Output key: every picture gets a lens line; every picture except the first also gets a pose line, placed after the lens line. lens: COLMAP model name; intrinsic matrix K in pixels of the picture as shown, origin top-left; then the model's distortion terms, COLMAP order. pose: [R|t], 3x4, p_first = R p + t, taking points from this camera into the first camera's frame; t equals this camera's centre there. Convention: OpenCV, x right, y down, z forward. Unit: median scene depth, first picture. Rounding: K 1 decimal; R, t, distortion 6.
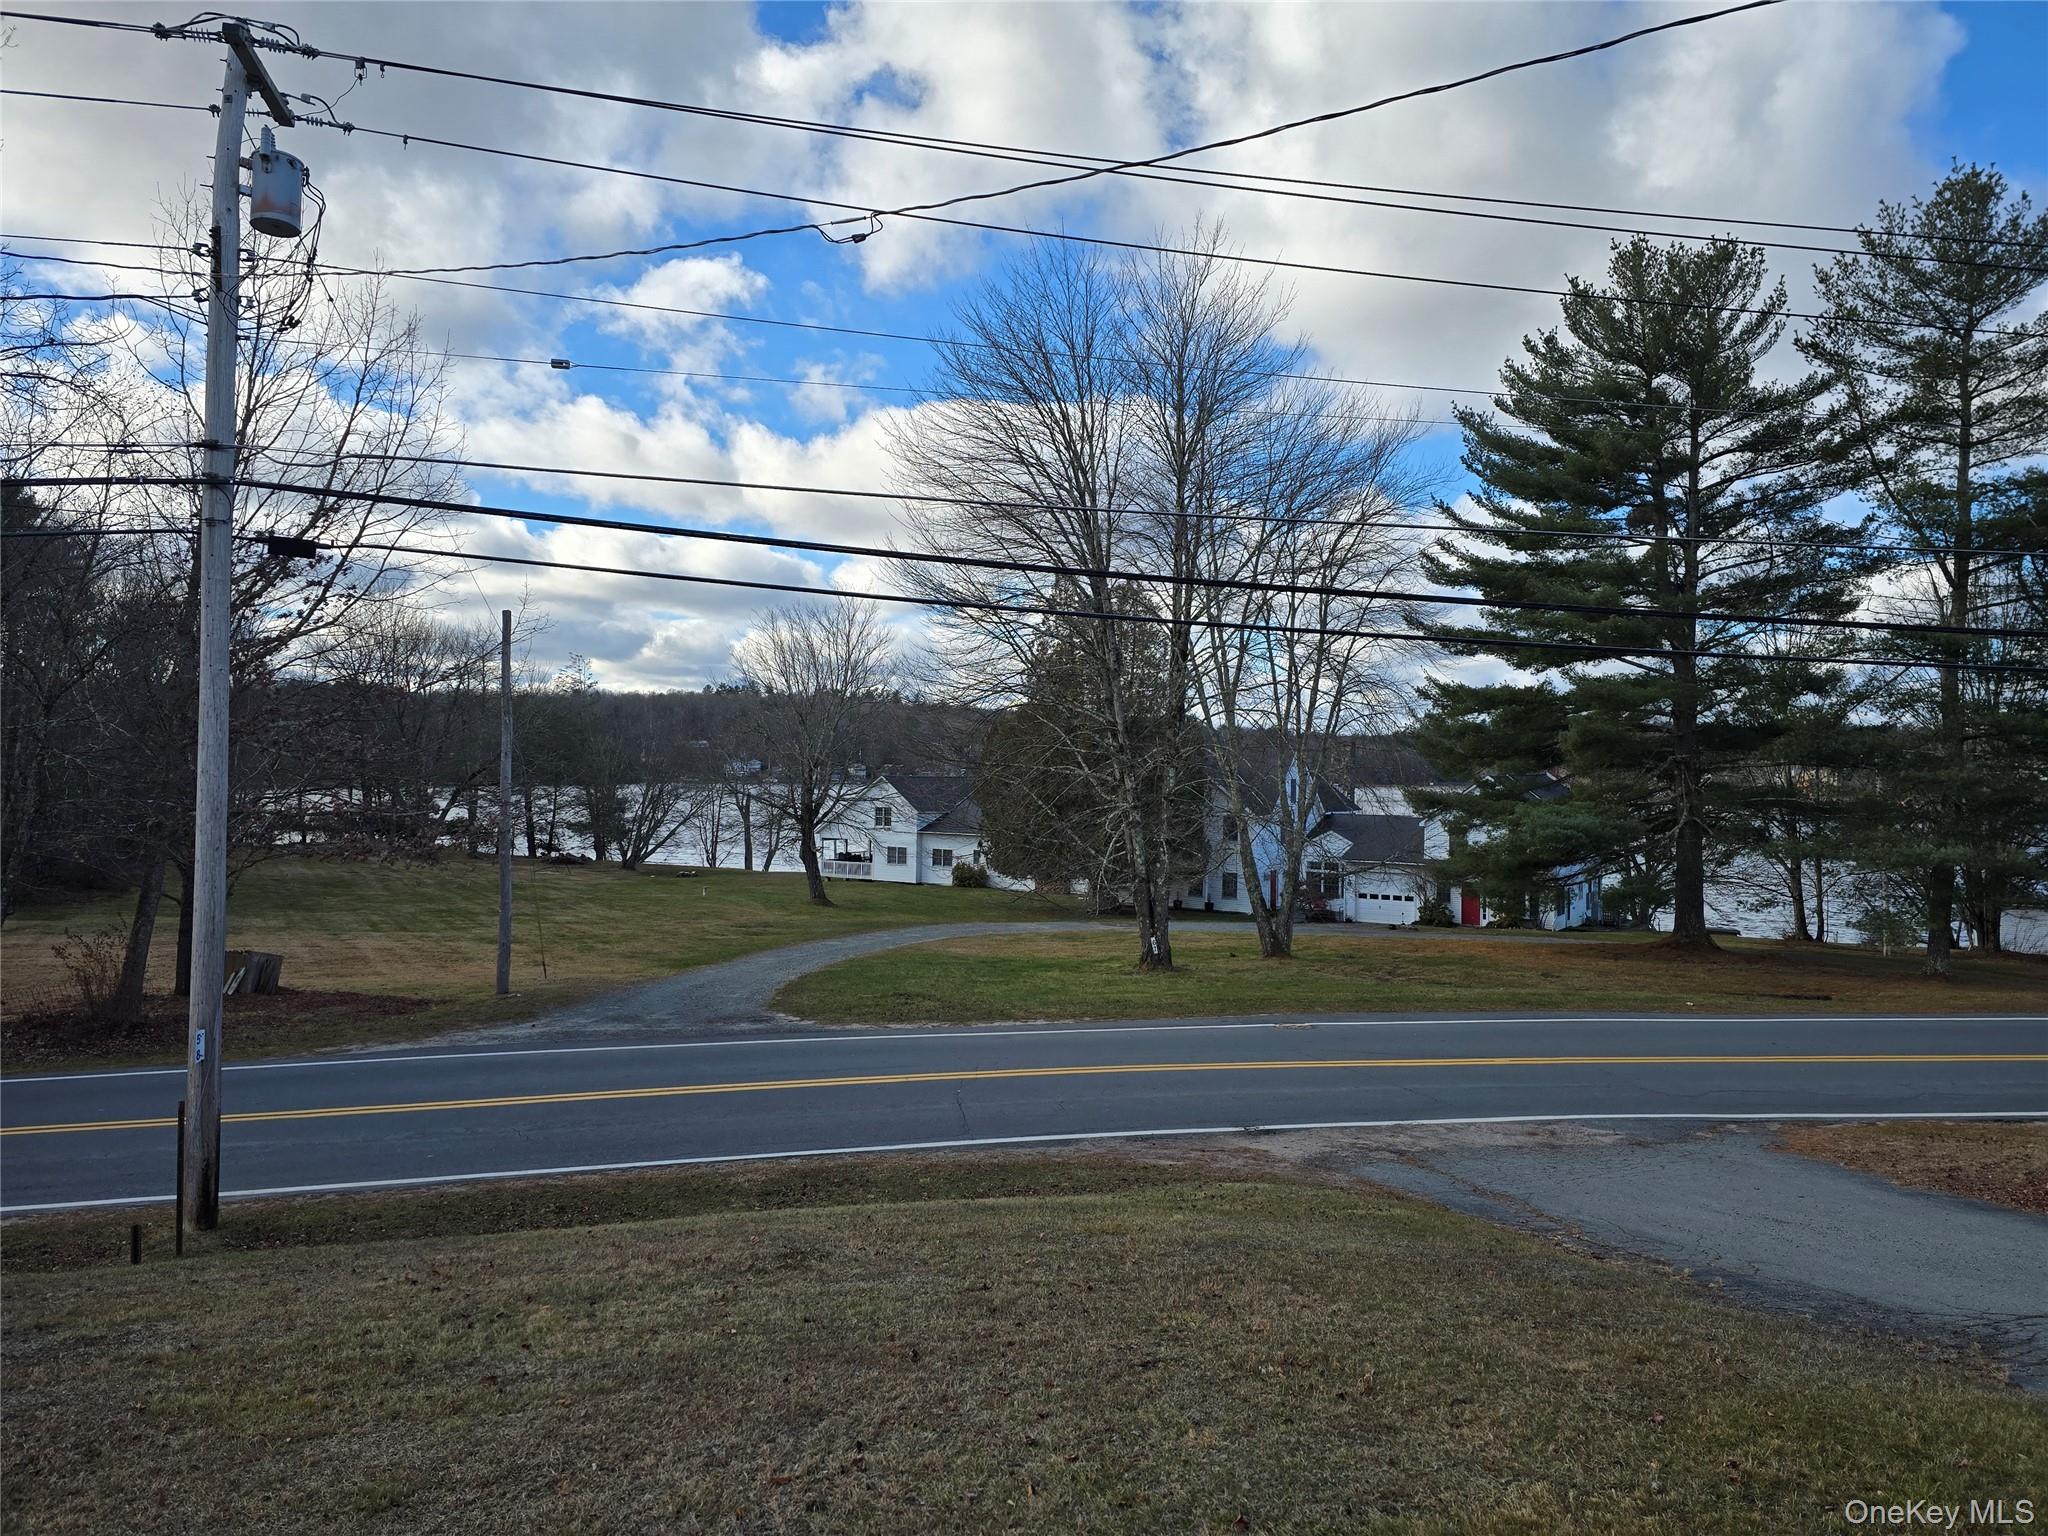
lens RADIAL K [[1371.9, 0, 1024.0], [0, 1371.9, 768.0], [0, 0, 1]] dist [0.050467, -0.002111]
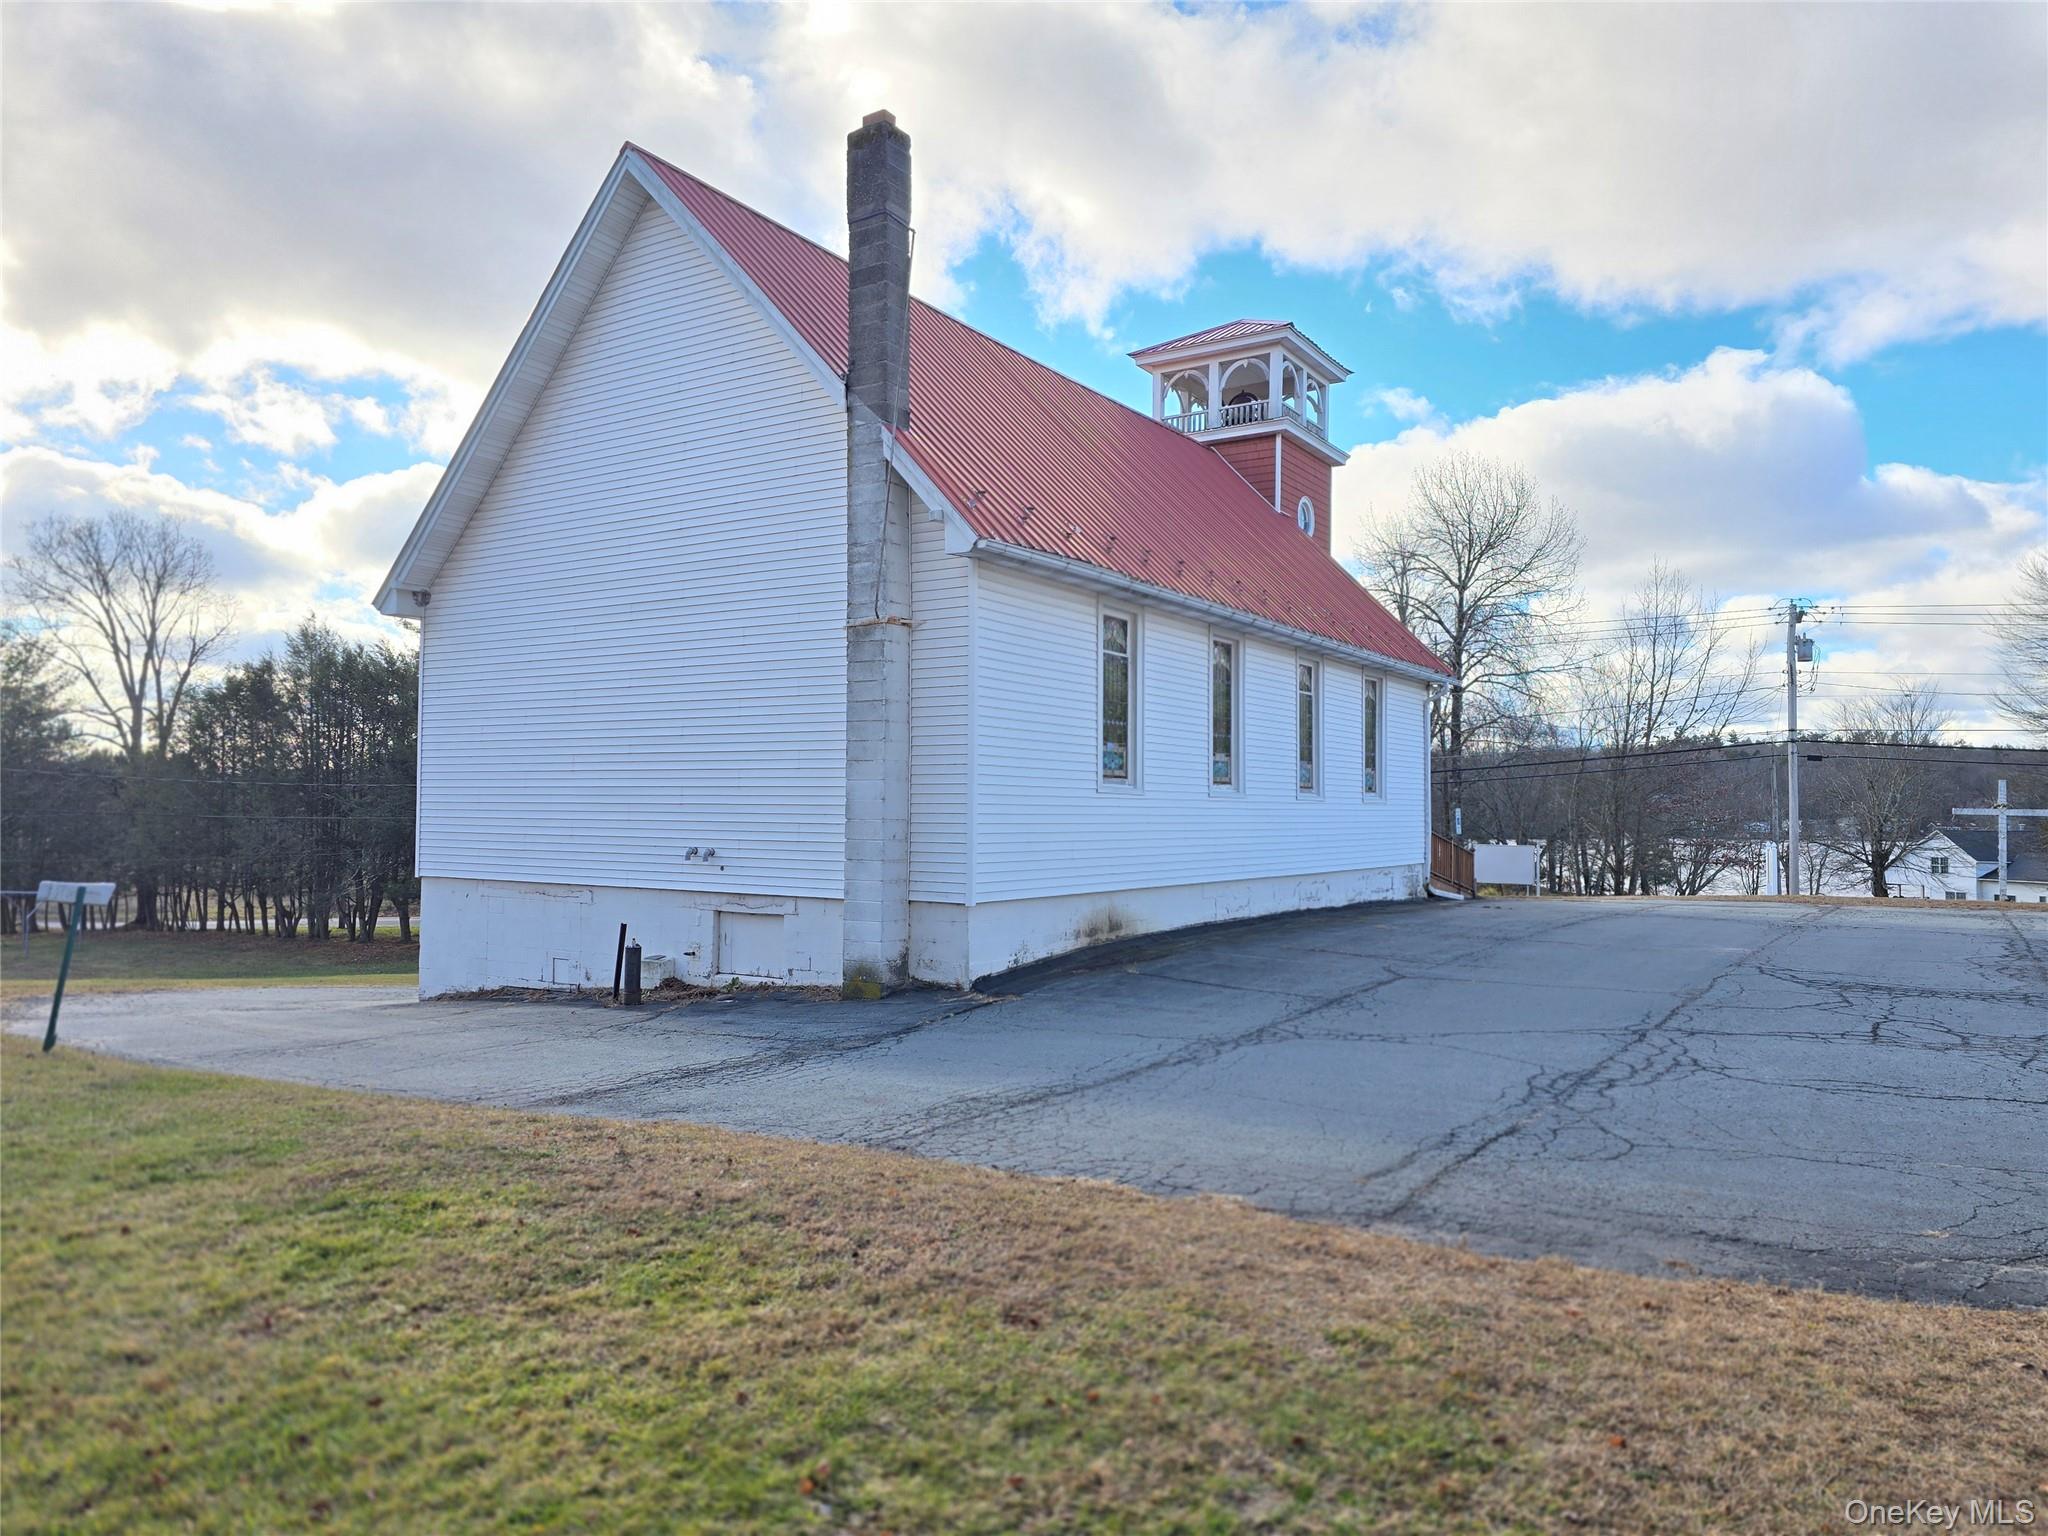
lens RADIAL K [[1371.9, 0, 1024.0], [0, 1371.9, 768.0], [0, 0, 1]] dist [0.050467, -0.002111]
pose [[0.797514, -0.043899, -0.601702, -0.003748], [0.014828, 0.998474, -0.053193, 0.005698], [0.603119, 0.033500, 0.796948, -0.529636]]
